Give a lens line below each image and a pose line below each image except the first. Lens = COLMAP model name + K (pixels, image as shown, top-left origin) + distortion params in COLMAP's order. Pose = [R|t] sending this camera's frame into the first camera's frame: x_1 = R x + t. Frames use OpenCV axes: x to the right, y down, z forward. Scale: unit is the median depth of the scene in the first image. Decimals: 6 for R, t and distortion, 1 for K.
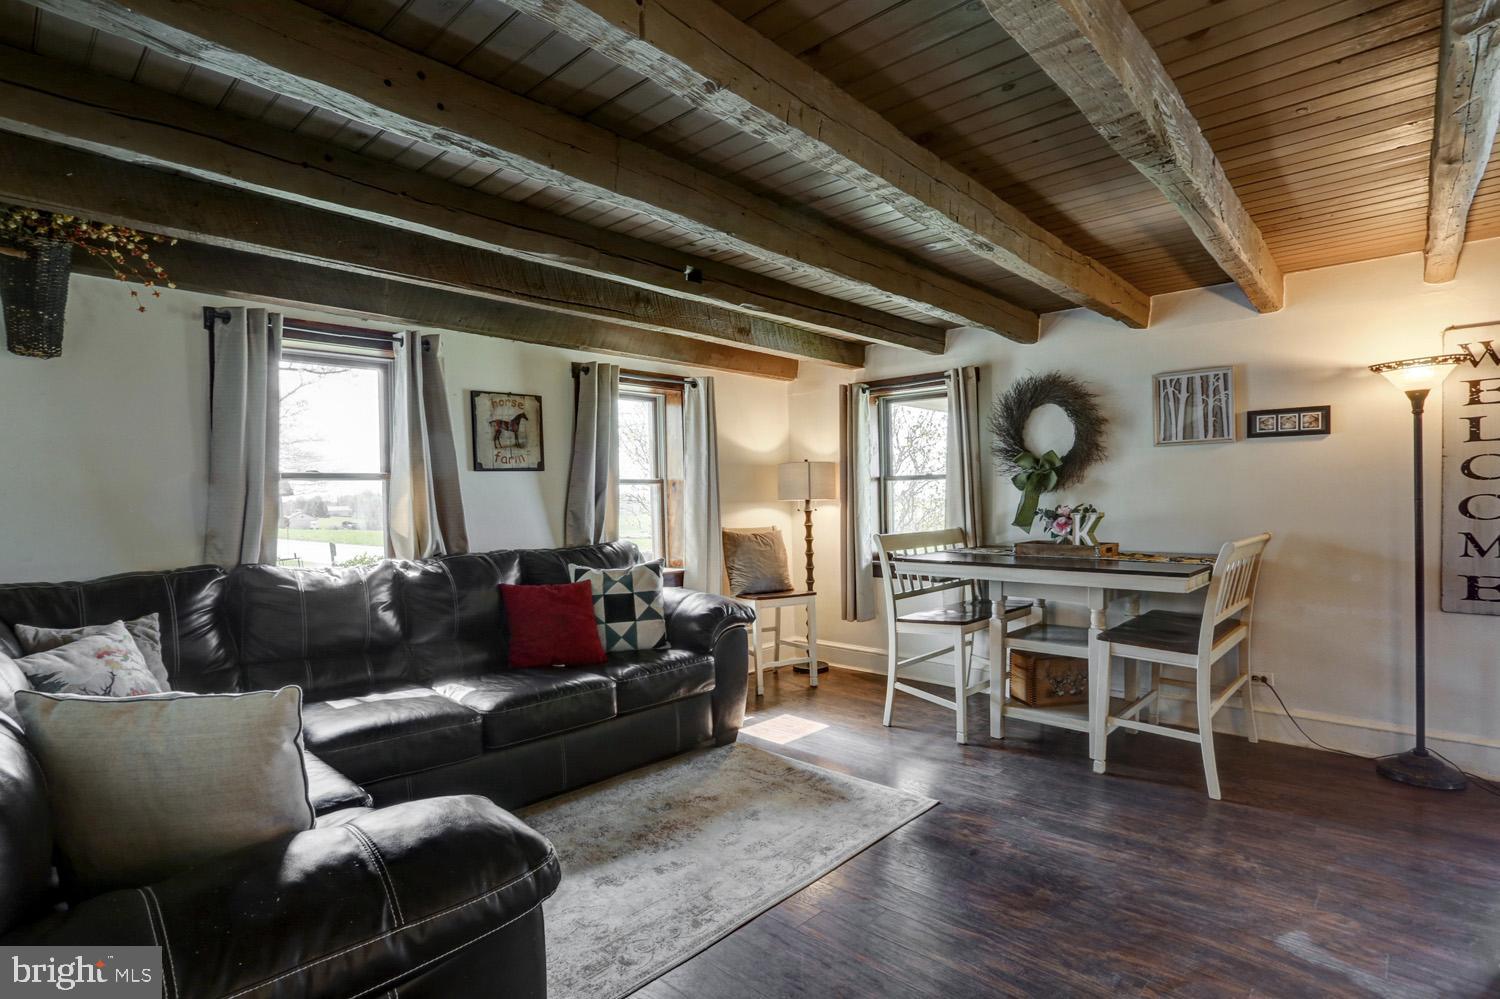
lens RADIAL K [[754.7, 0, 738.8], [0, 754.7, 509.3], [0, 0, 1]] dist [-0.031685, 0.007062]
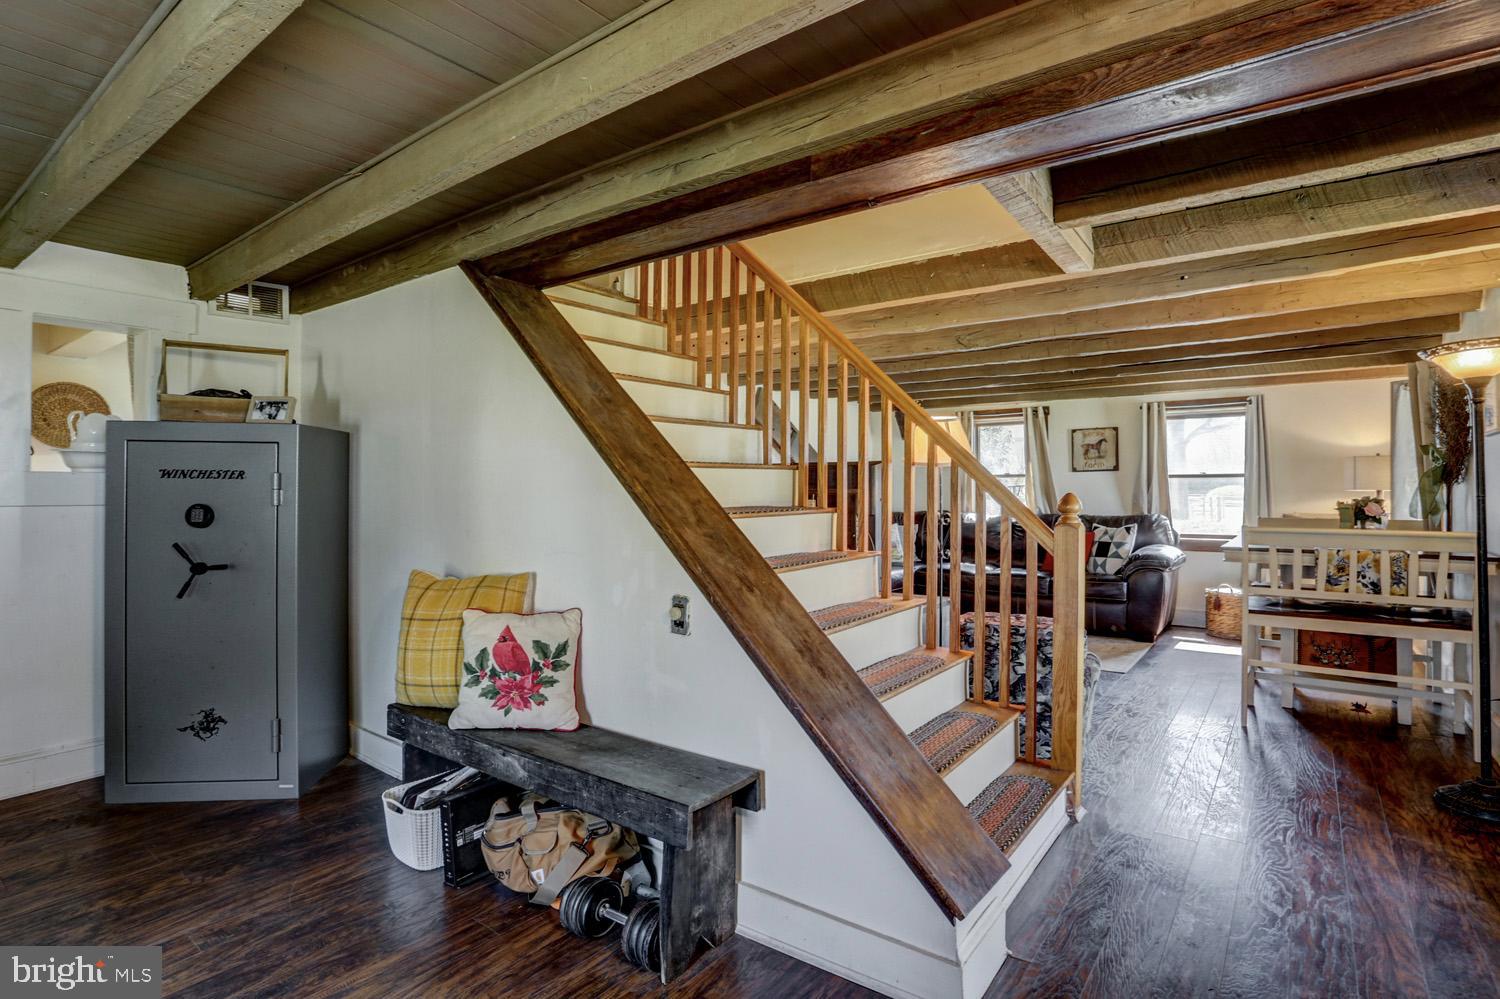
lens RADIAL K [[754.7, 0, 747.0], [0, 754.7, 488.8], [0, 0, 1]] dist [-0.031685, 0.007062]
pose [[0.107329, 0.015669, -0.994100, 1.404101], [-0.022616, 0.999656, 0.013315, -0.014397], [0.993966, 0.021053, 0.107647, -0.018204]]
